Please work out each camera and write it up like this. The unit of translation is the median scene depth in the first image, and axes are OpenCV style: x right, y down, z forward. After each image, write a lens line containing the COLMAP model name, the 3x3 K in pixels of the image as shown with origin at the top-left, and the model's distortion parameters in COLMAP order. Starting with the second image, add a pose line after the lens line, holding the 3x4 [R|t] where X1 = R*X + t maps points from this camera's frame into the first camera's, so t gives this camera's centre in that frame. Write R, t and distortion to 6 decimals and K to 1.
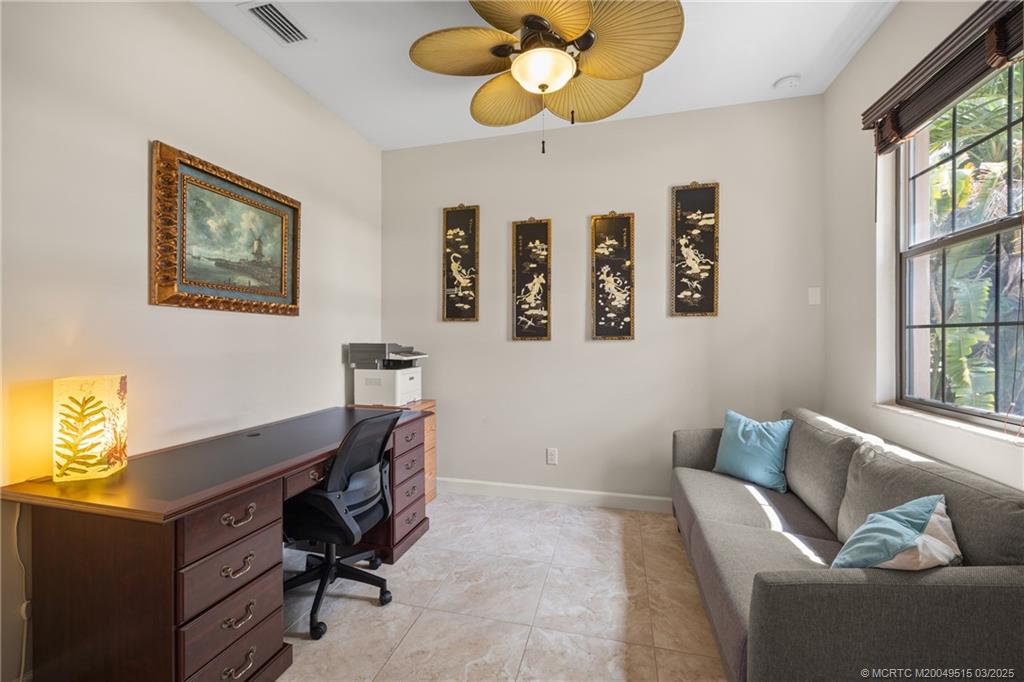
lens RADIAL K [[412.0, 0, 509.7], [0, 412.0, 342.7], [0, 0, 1]] dist [-0.000548, 0.000113]
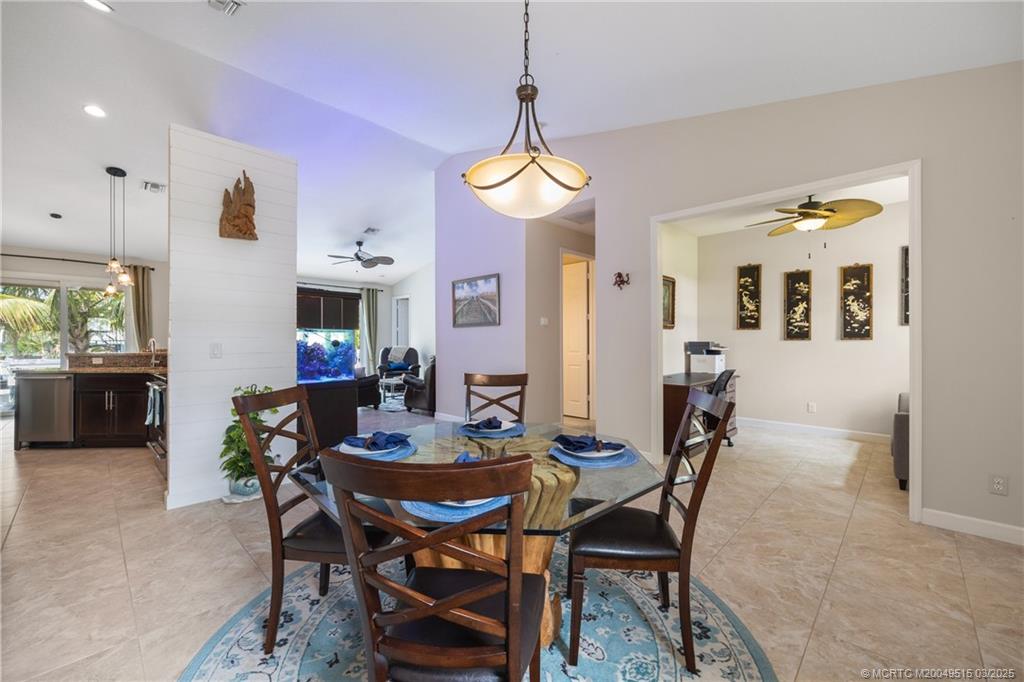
lens RADIAL K [[412.0, 0, 510.5], [0, 412.0, 343.3], [0, 0, 1]] dist [-0.000548, 0.000113]
pose [[0.867909, 0.003596, -0.496710, -0.139731], [-0.002906, 0.999993, 0.002162, 0.007799], [0.496715, -0.000433, 0.867914, -1.158039]]
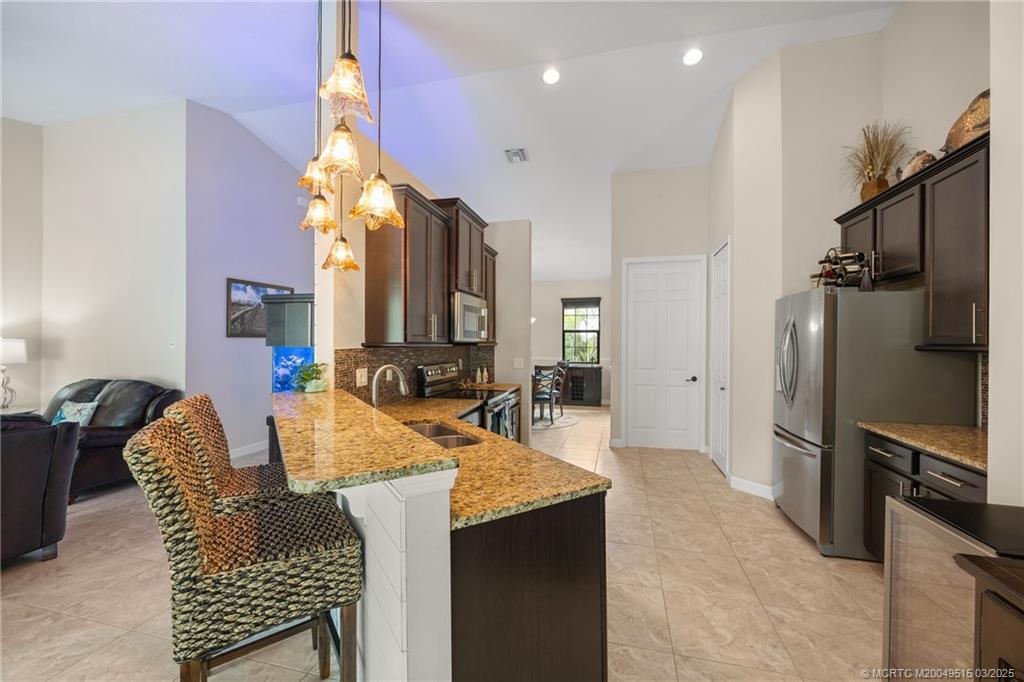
lens RADIAL K [[412.0, 0, 515.0], [0, 412.0, 345.1], [0, 0, 1]] dist [-0.000548, 0.000113]
pose [[0.003853, 0.000542, 0.999992, -3.100927], [-0.005366, 0.999985, -0.000521, -0.042199], [-0.999978, -0.005364, 0.003856, -0.614243]]
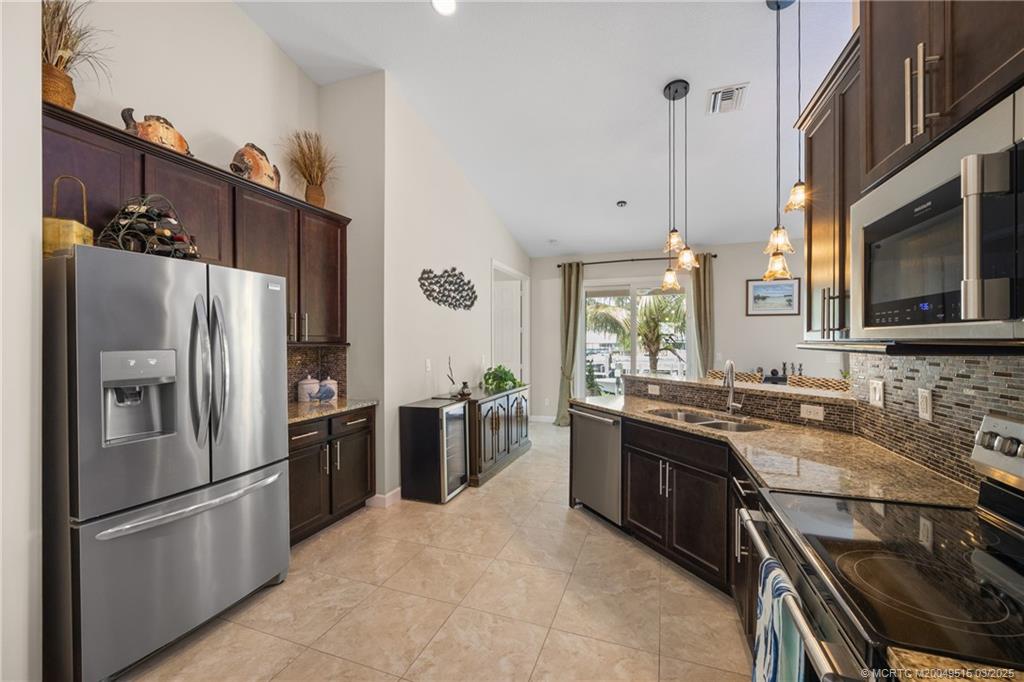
lens RADIAL K [[412.0, 0, 515.1], [0, 412.0, 341.8], [0, 0, 1]] dist [-0.000548, 0.000113]
pose [[-0.095084, 0.006805, -0.995446, -1.411065], [0.001547, 0.999976, 0.006688, -0.052001], [0.995468, -0.000904, -0.095092, -0.769454]]
